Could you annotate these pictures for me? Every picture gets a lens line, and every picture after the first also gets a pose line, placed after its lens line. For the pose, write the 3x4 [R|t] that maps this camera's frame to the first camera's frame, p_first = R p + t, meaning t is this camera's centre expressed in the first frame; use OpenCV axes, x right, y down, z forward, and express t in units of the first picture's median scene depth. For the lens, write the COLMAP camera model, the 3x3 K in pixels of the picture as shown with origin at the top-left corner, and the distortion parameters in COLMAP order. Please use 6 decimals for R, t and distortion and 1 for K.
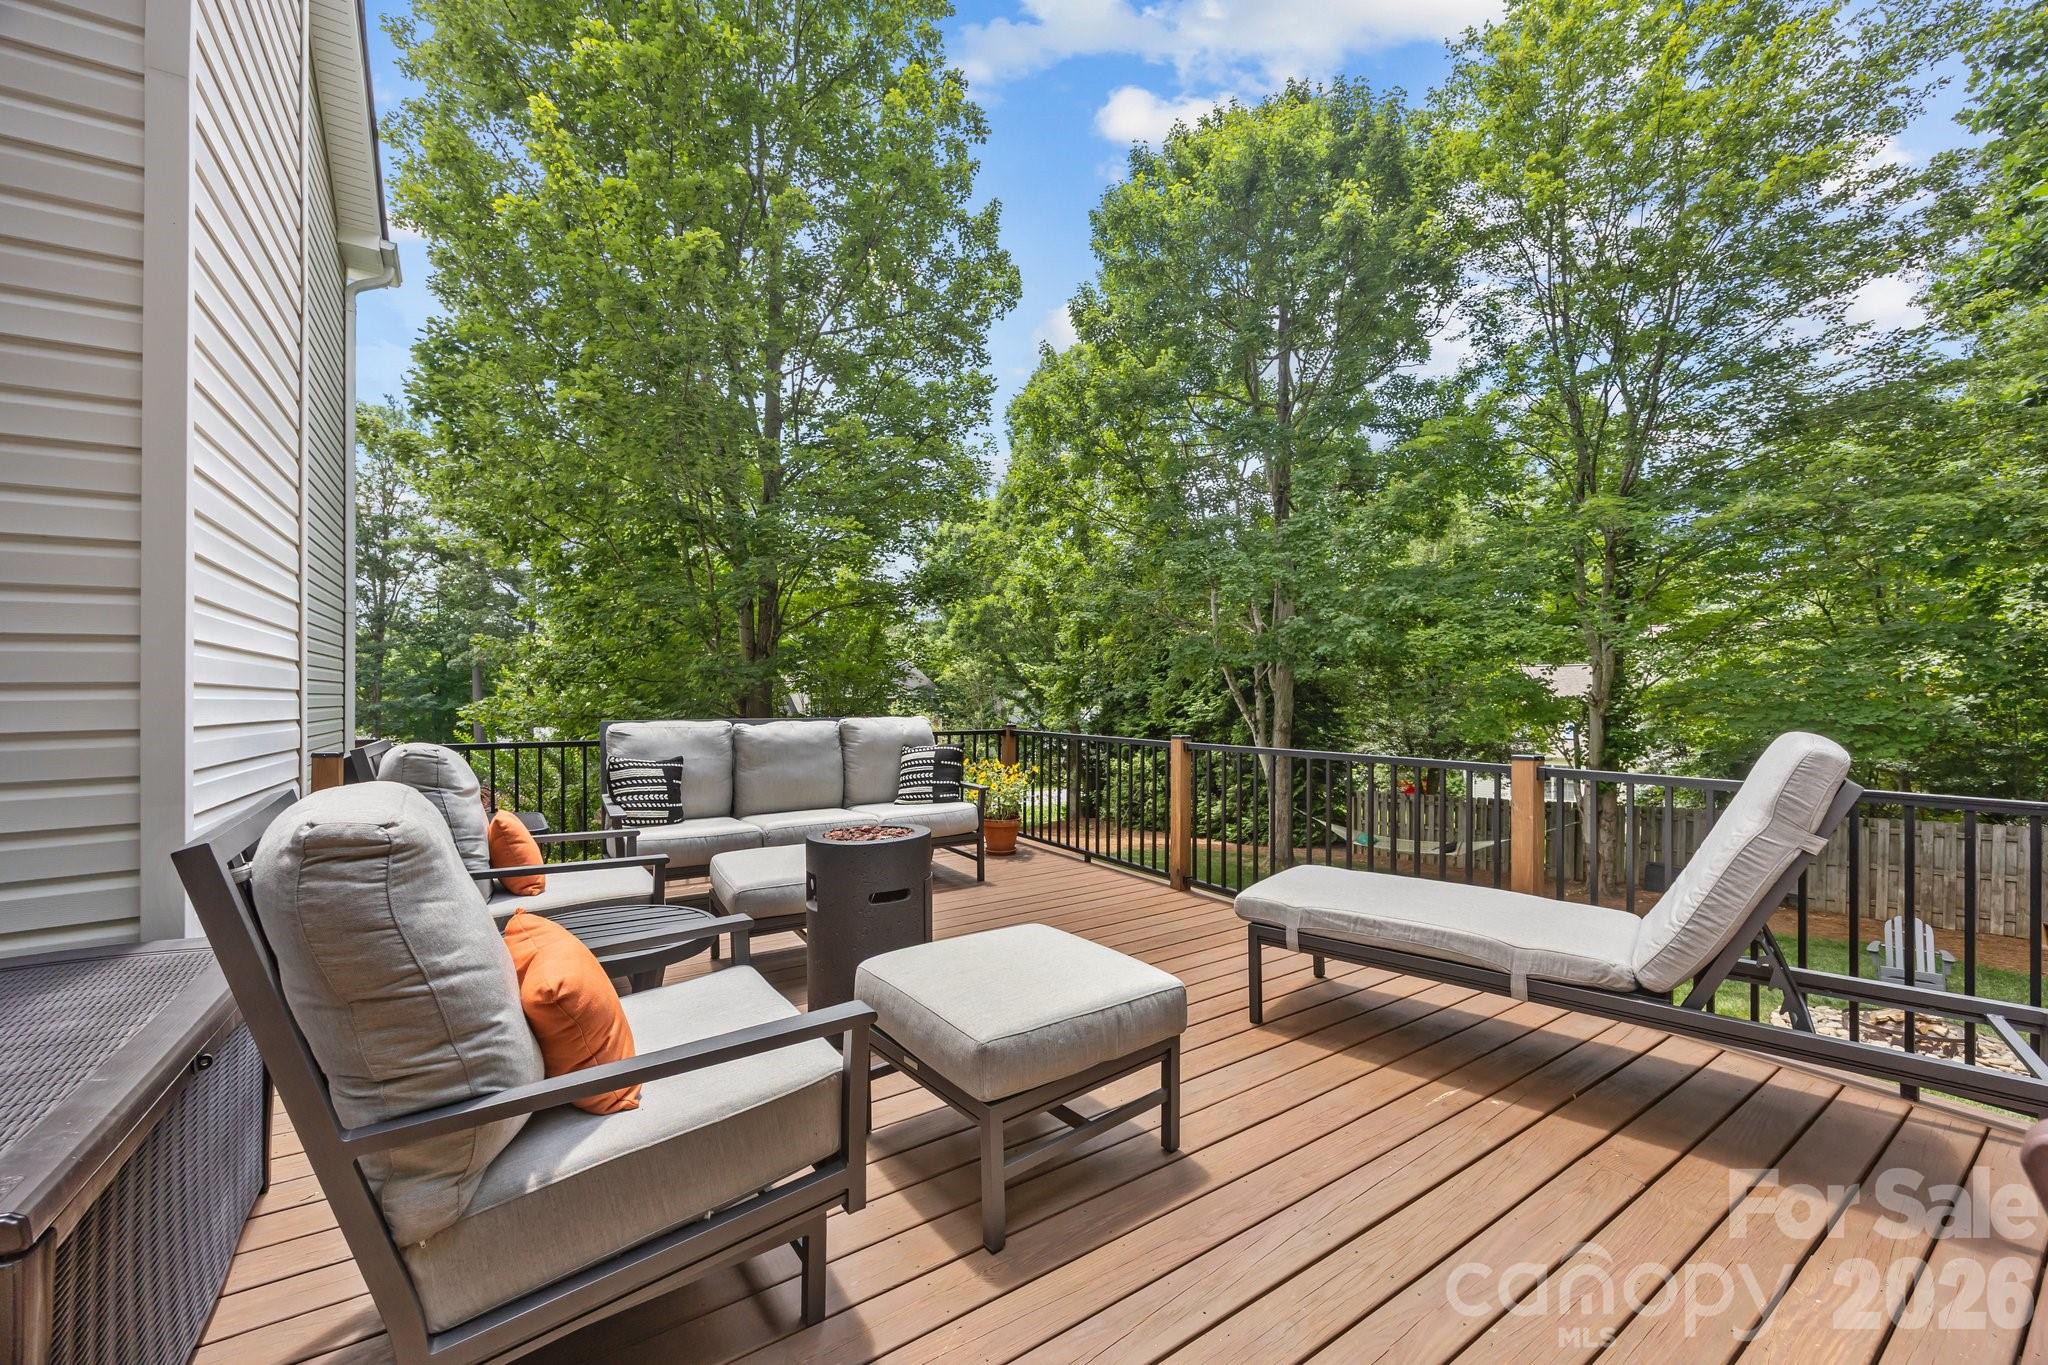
lens RADIAL K [[794.3, 0, 1020.7], [0, 794.3, 688.2], [0, 0, 1]] dist [0.000475, 0.000071]
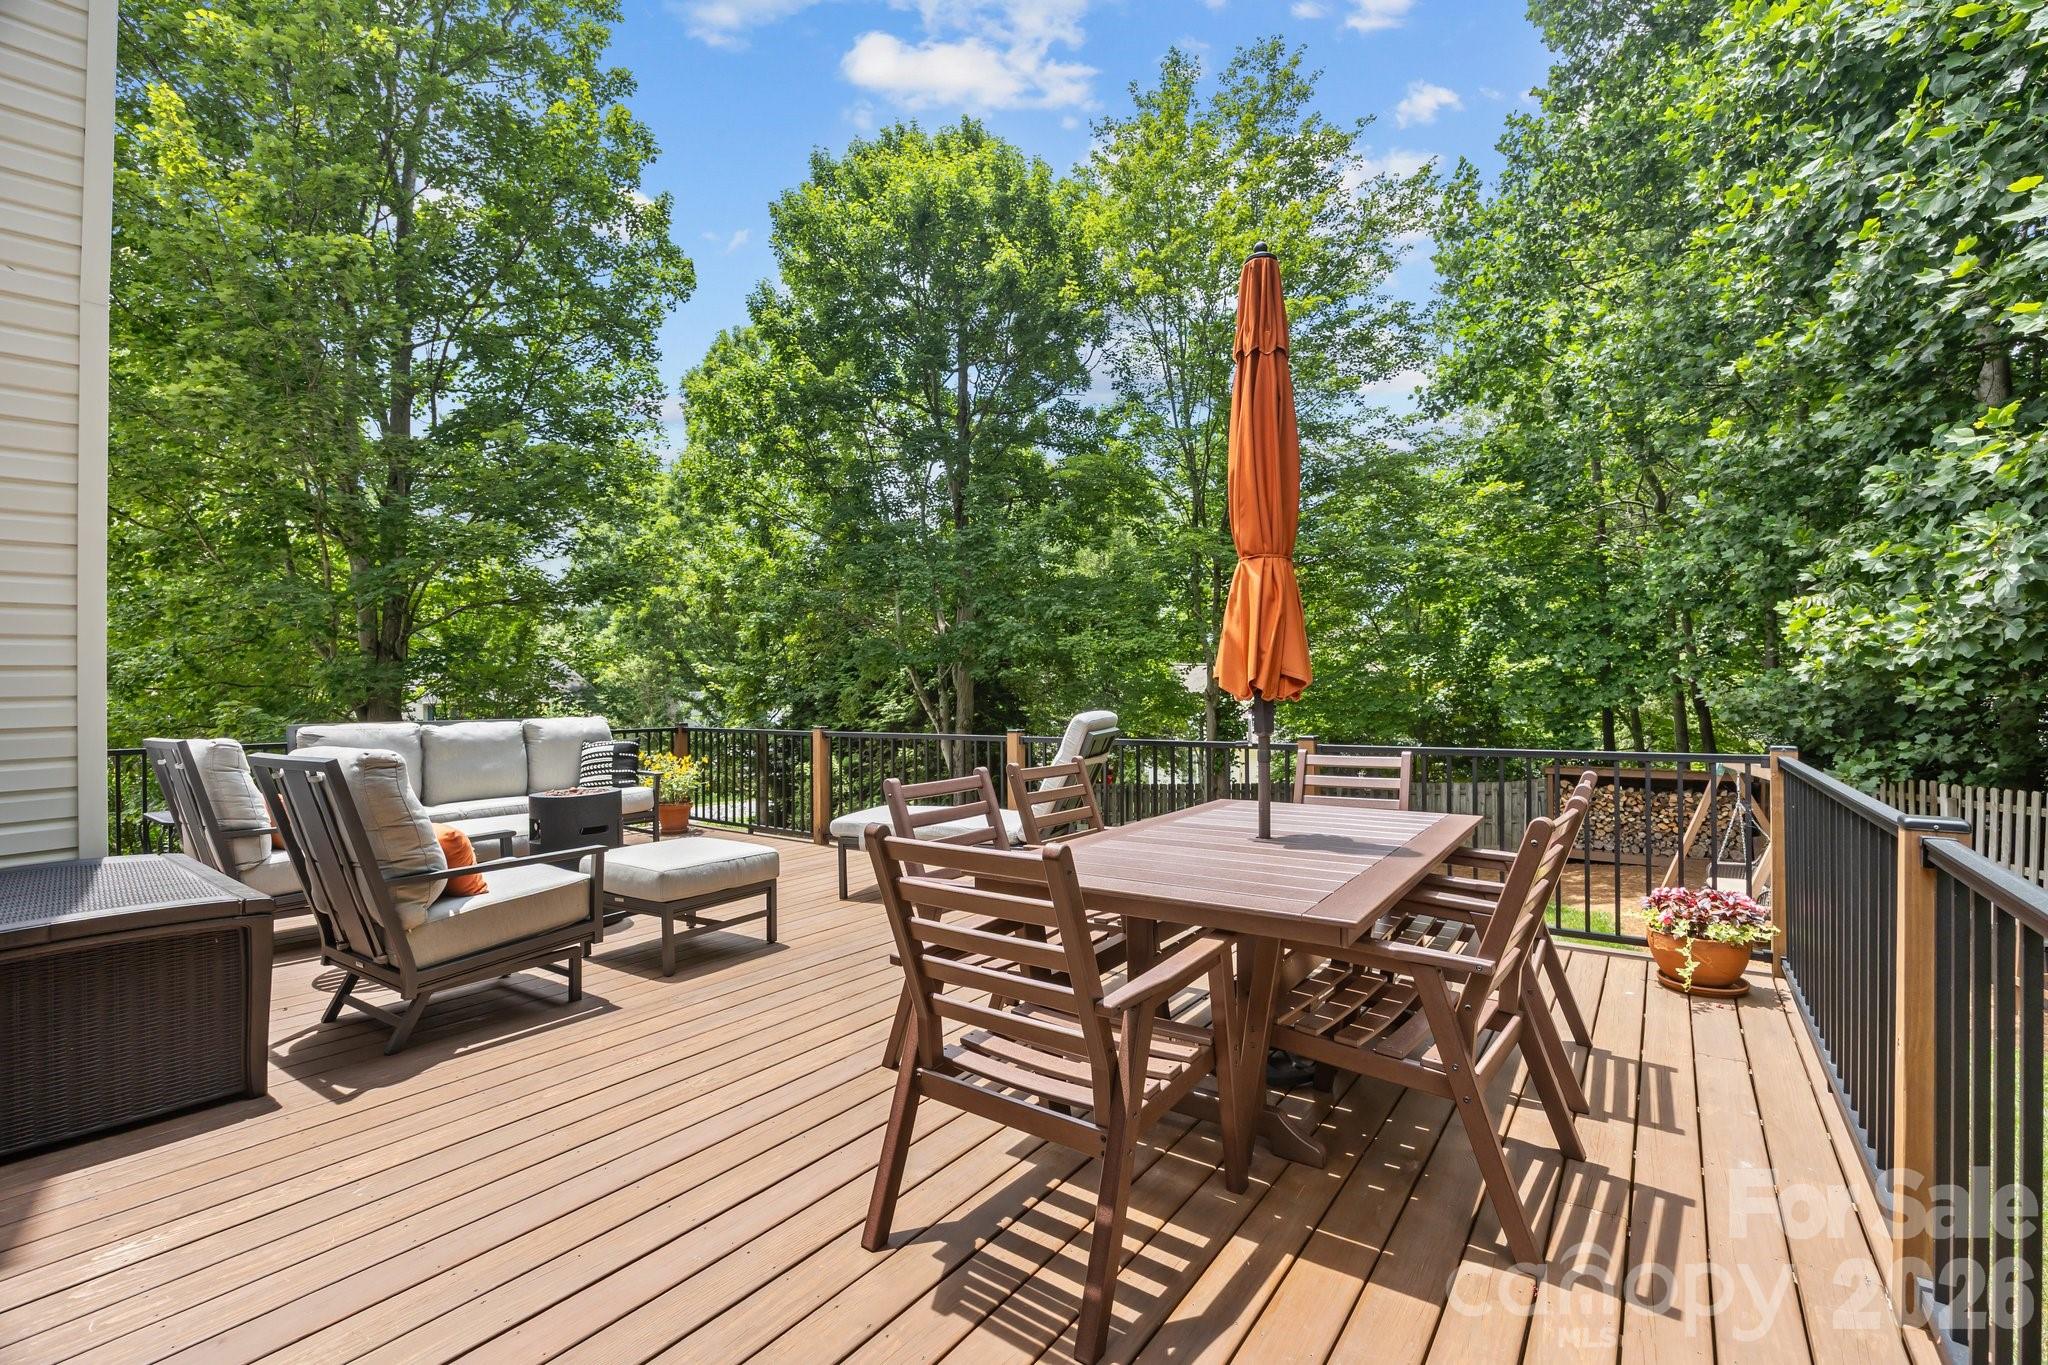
lens RADIAL K [[878.3, 0, 1032.0], [0, 878.3, 685.1], [0, 0, 1]] dist [-0.013062, 0.000176]
pose [[0.935447, -0.007257, 0.353393, 0.004541], [0.008111, 0.999967, -0.000934, -0.001256], [-0.353375, 0.003740, 0.935474, -0.135184]]
